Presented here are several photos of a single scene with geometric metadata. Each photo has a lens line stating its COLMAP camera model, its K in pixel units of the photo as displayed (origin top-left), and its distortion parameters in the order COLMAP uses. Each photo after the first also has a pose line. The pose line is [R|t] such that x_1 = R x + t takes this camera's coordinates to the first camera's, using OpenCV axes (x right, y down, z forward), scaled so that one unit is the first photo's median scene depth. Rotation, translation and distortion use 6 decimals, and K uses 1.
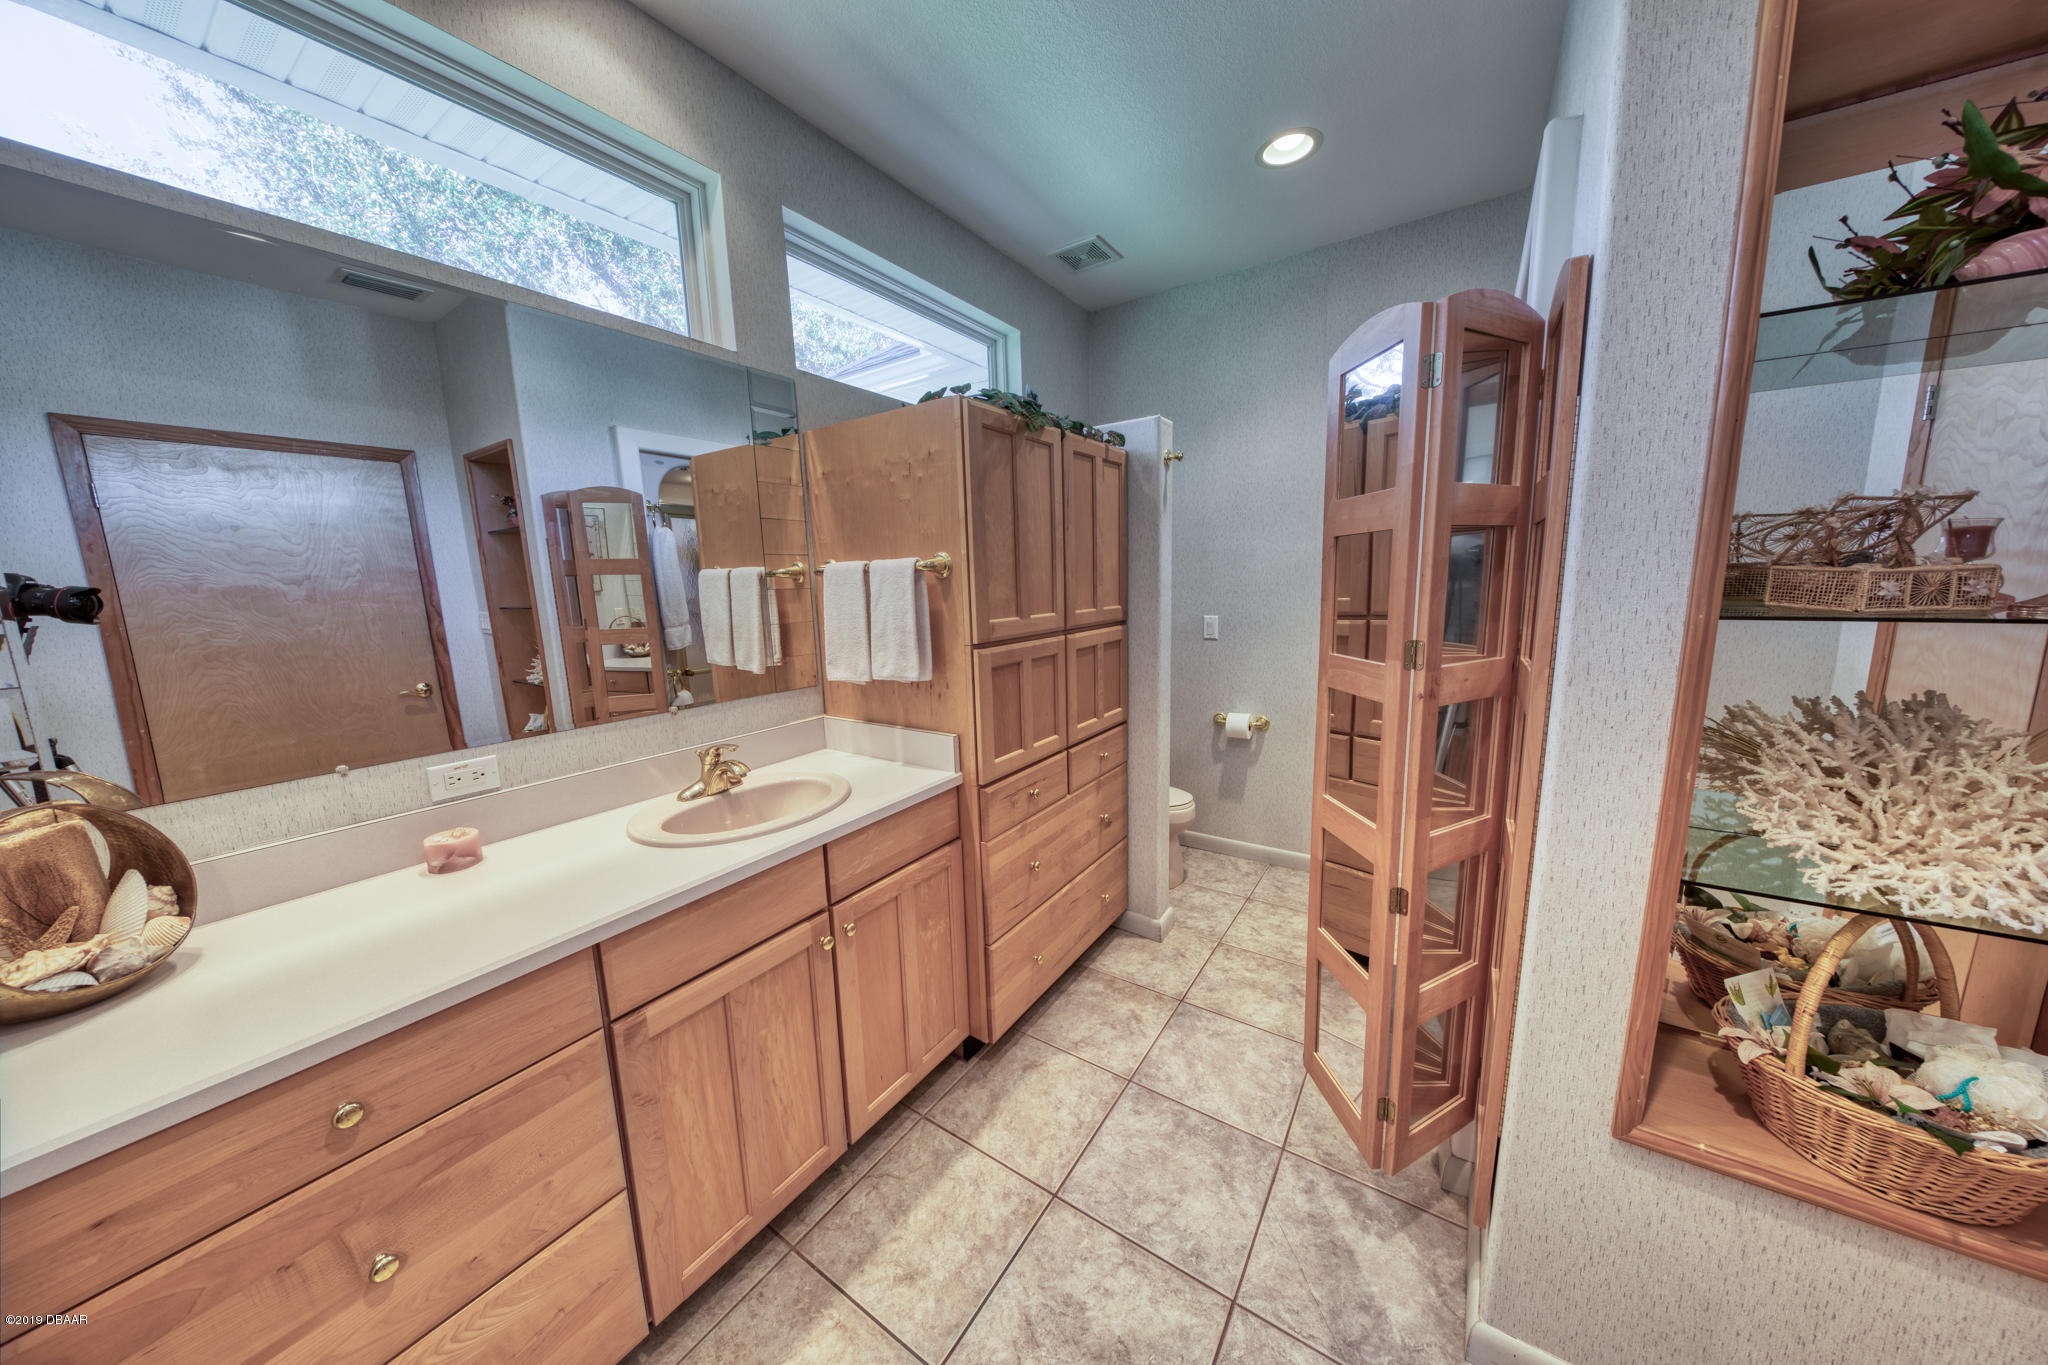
lens RADIAL K [[645.0, 0, 1015.6], [0, 645.0, 682.1], [0, 0, 1]] dist [-0.001986, -0.001765]
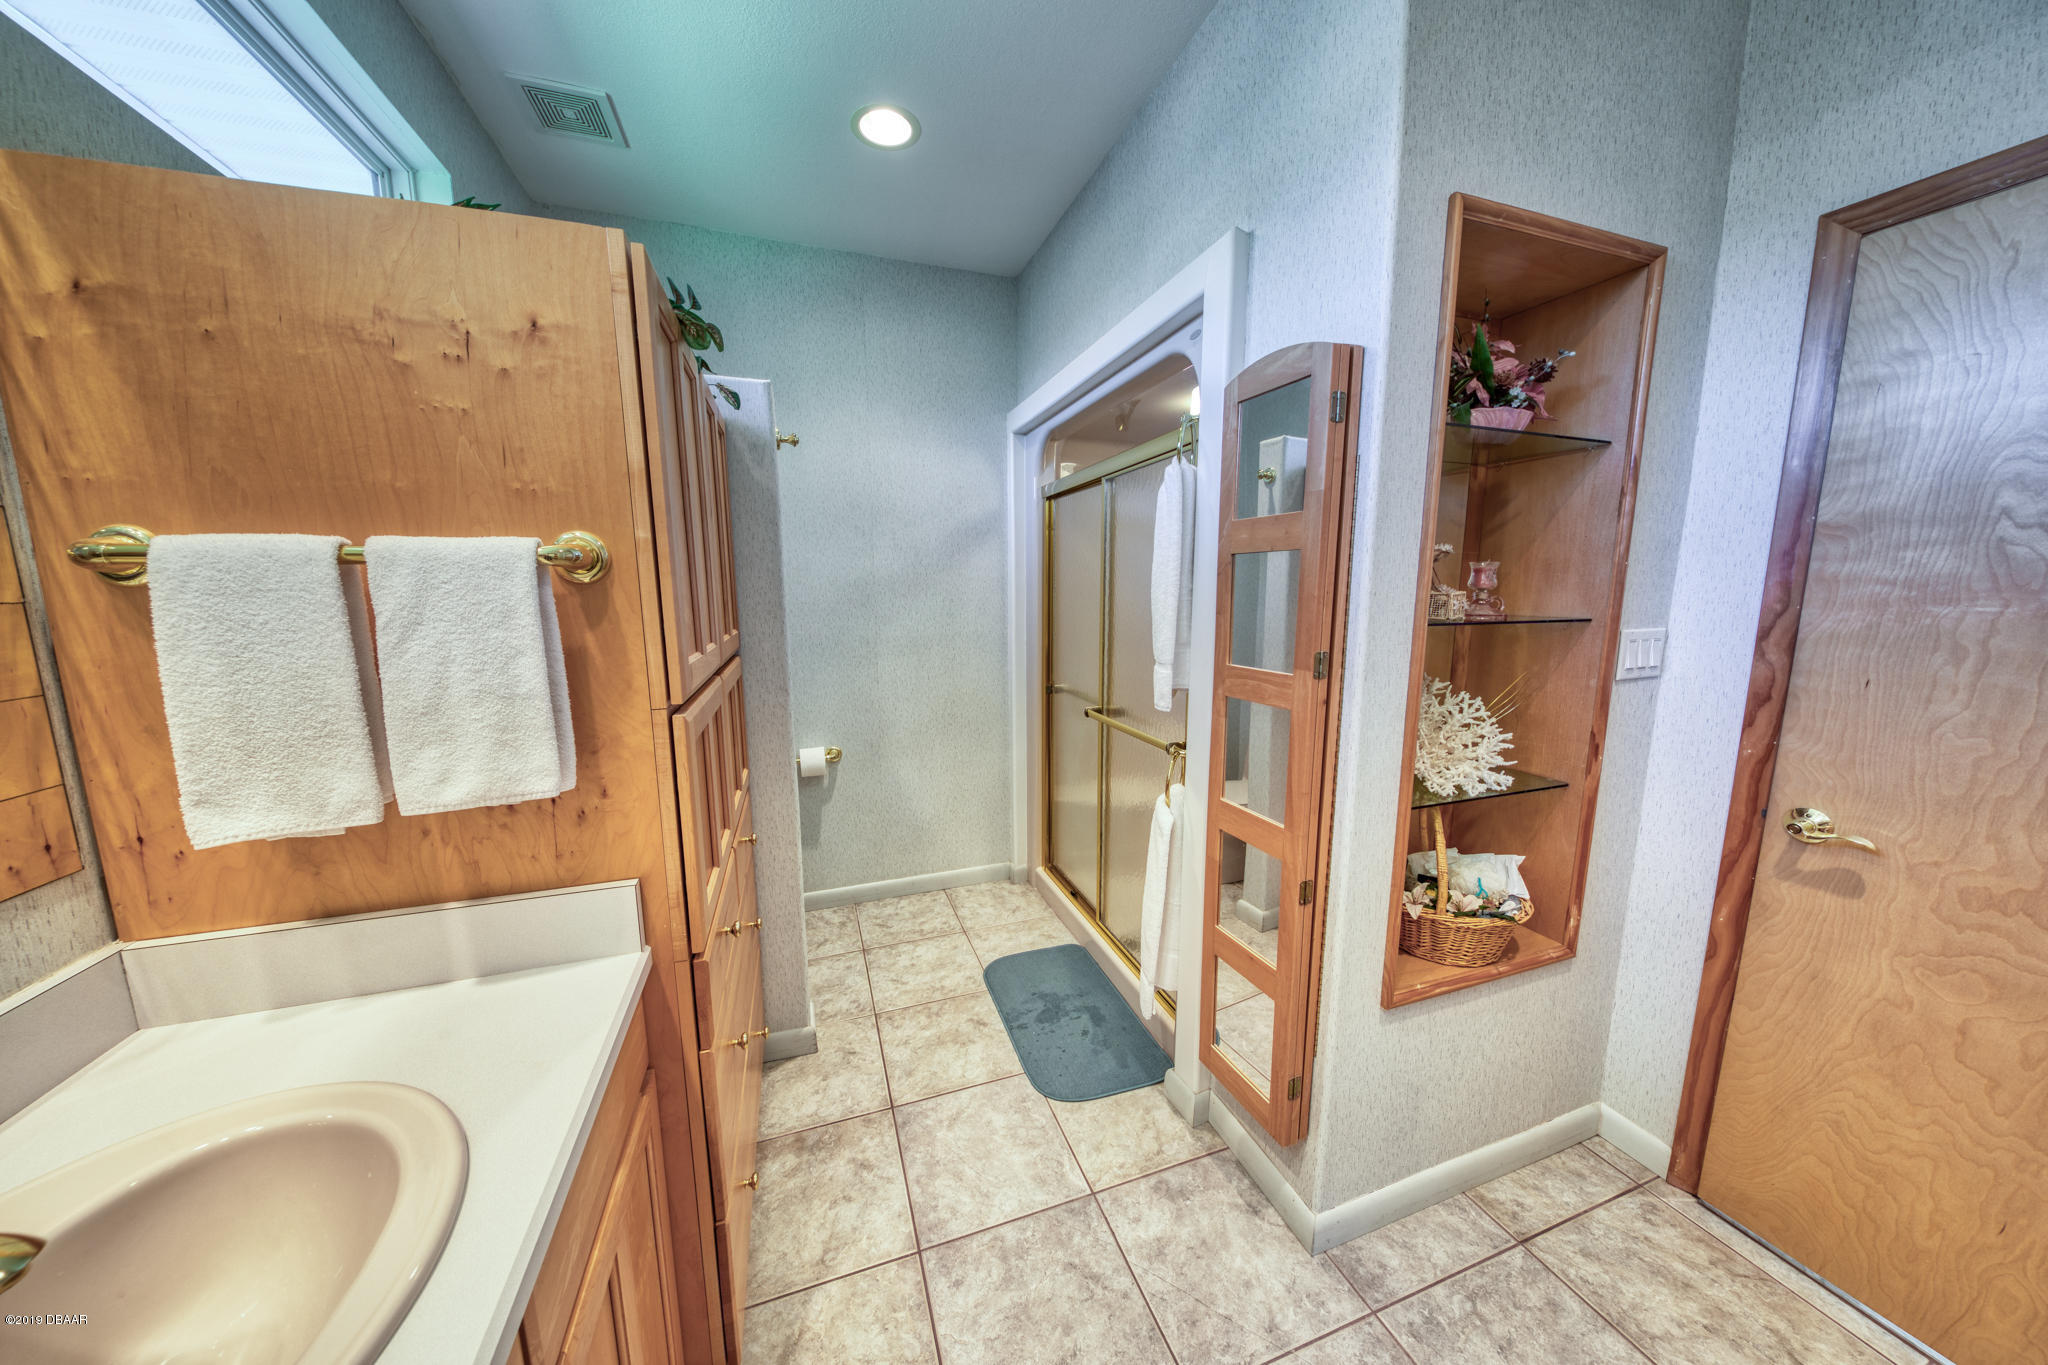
lens RADIAL K [[645.0, 0, 1020.2], [0, 645.0, 682.6], [0, 0, 1]] dist [-0.001986, -0.001765]
pose [[0.598996, -0.091062, 0.795557, -0.299234], [0.114677, 0.993027, 0.027322, -0.055003], [-0.792498, 0.074867, 0.605262, 0.405364]]
